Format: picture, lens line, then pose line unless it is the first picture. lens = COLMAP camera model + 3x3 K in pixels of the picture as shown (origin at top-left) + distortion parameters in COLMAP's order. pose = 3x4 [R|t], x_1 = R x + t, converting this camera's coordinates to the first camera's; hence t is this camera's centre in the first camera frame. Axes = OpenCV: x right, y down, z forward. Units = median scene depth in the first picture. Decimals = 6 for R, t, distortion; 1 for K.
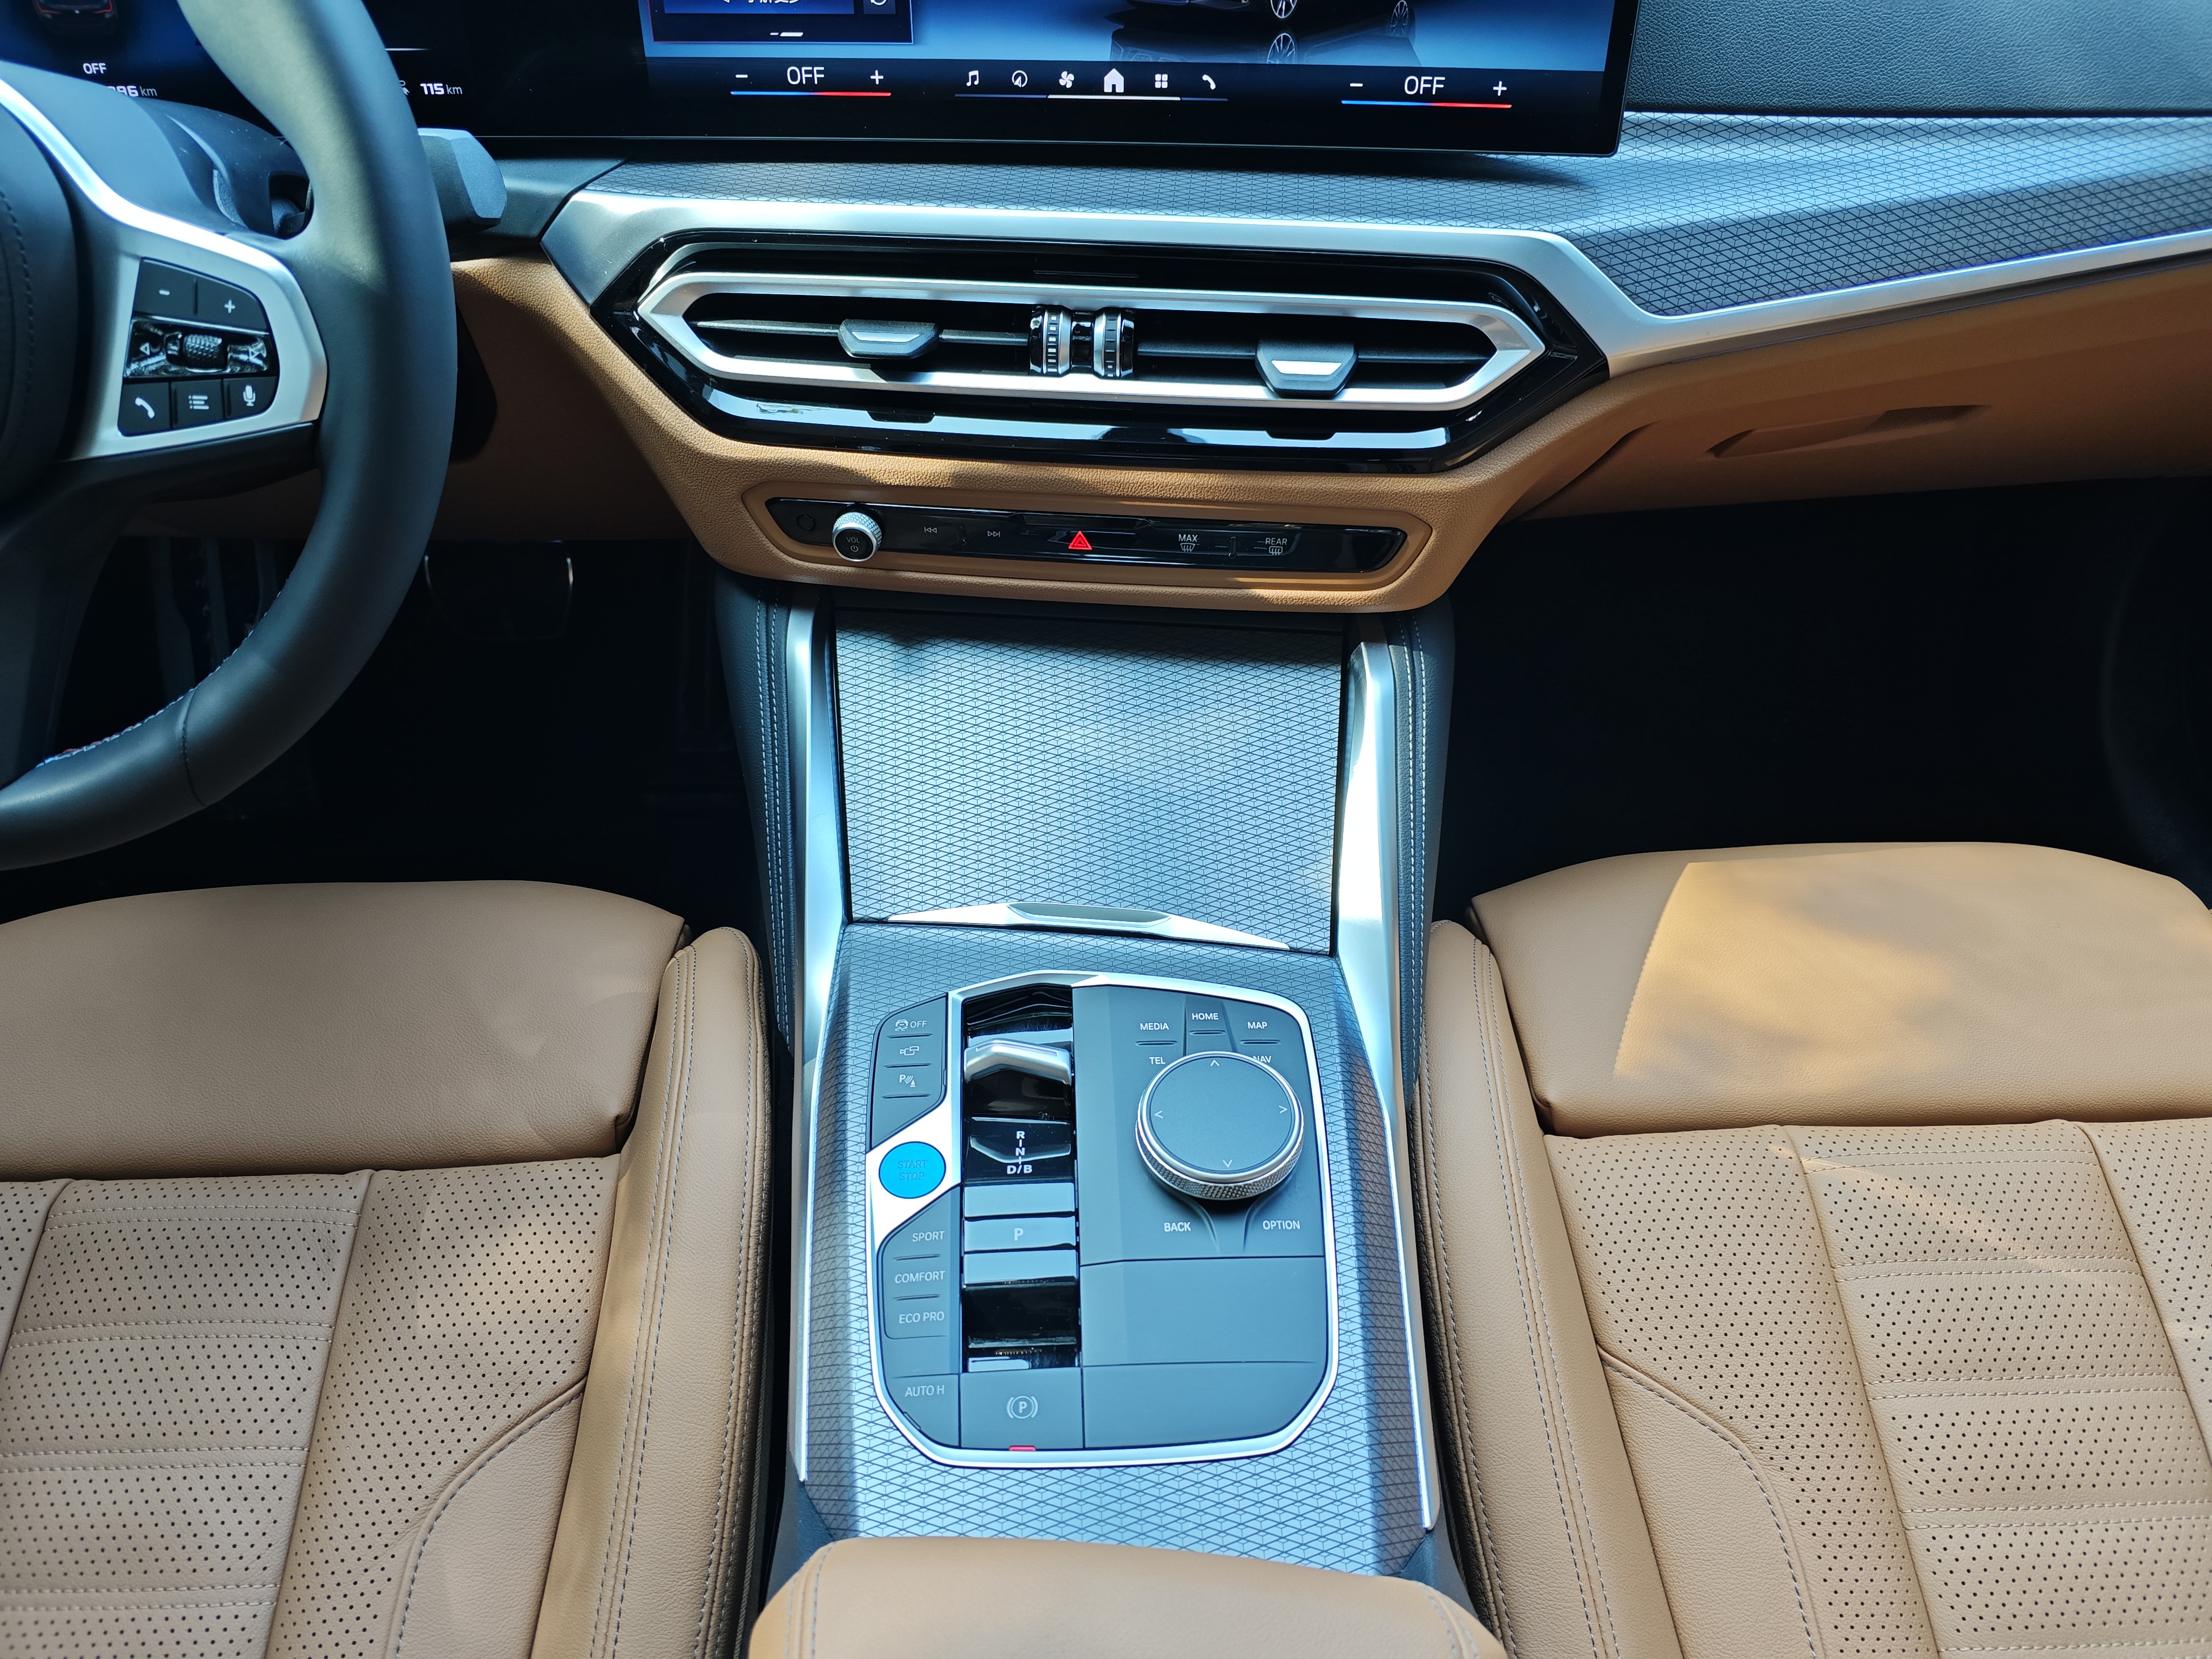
lens RADIAL K [[1619.8, 0, 1106.0], [0, 1619.8, 829.5], [0, 0, 1]] dist [0.014041, -0.017769]
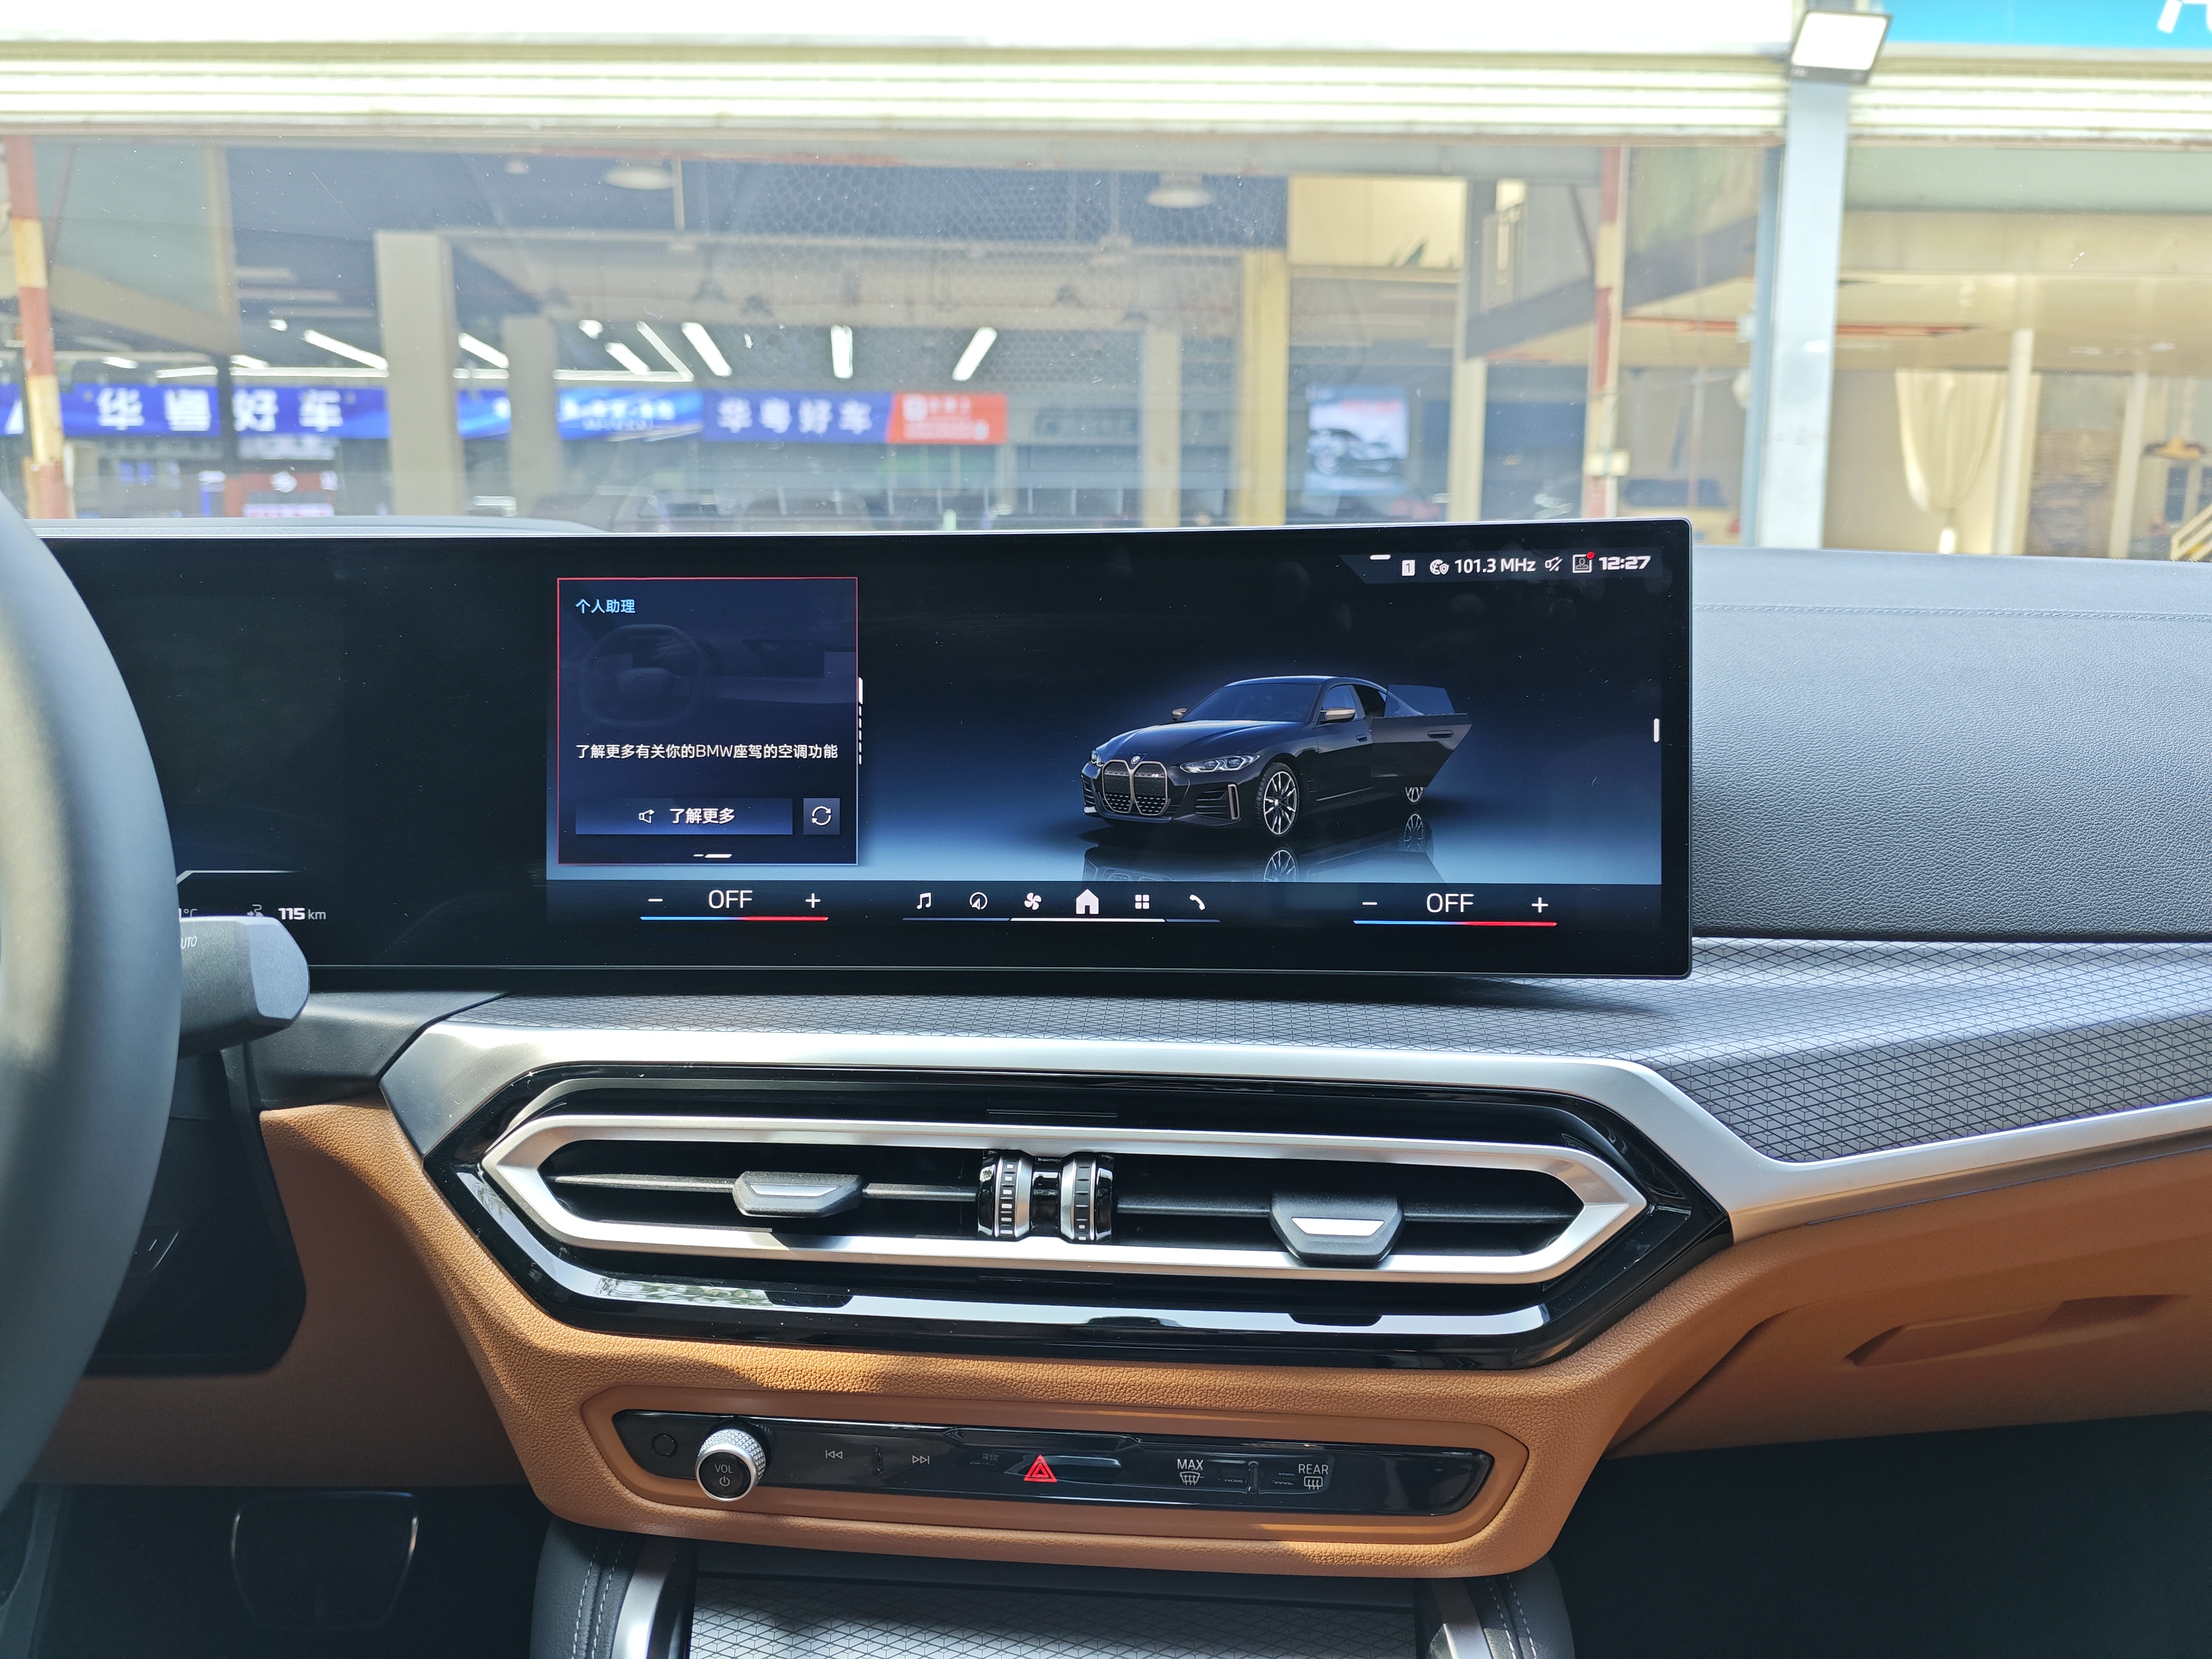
lens RADIAL K [[1599.3, 0, 1105.1], [0, 1599.3, 844.4], [0, 0, 1]] dist [0.038623, -0.082367]
pose [[0.999965, 0.000902, 0.008309, 0.007122], [0.003699, 0.843703, -0.536798, -0.031128], [-0.007495, 0.536810, 0.843670, 0.263488]]
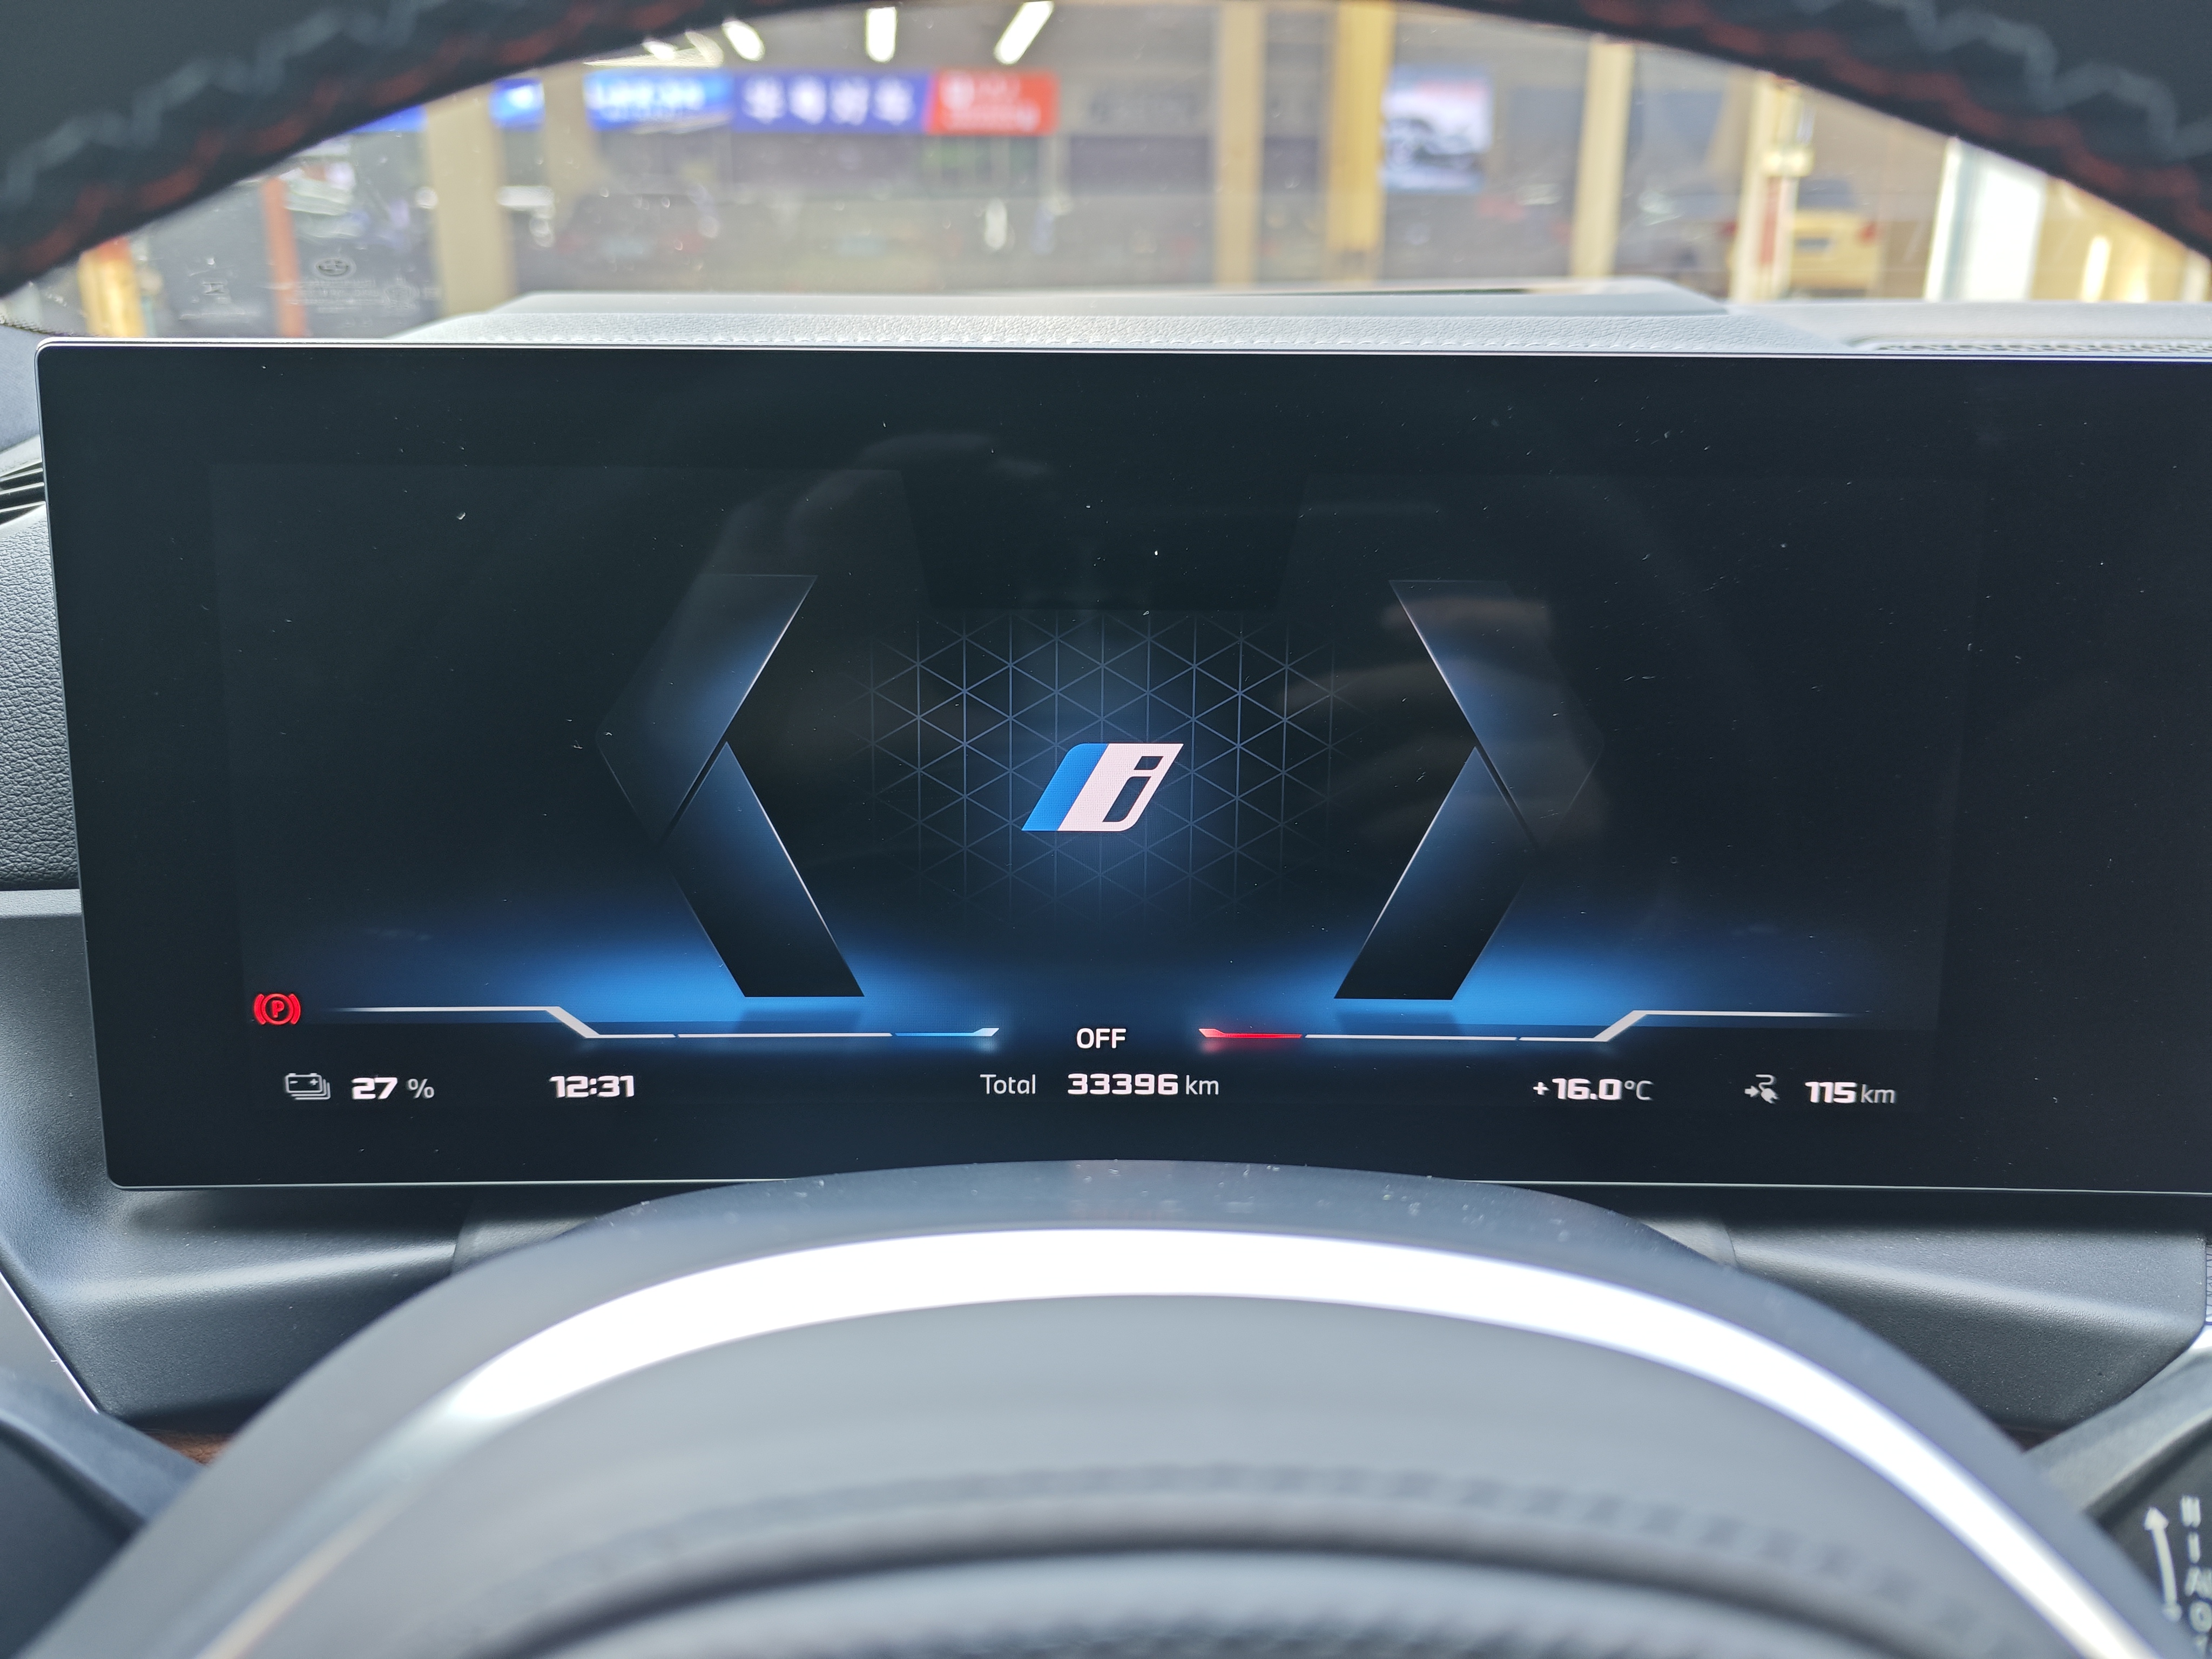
lens RADIAL K [[1650.8, 0, 1059.0], [0, 1650.8, 833.7], [0, 0, 1]] dist [-0.022120, -0.005173]
pose [[0.999104, 0.018671, -0.037975, -0.619477], [-0.032219, 0.917422, -0.396610, -0.338412], [0.027434, 0.397478, 0.917201, 0.552548]]
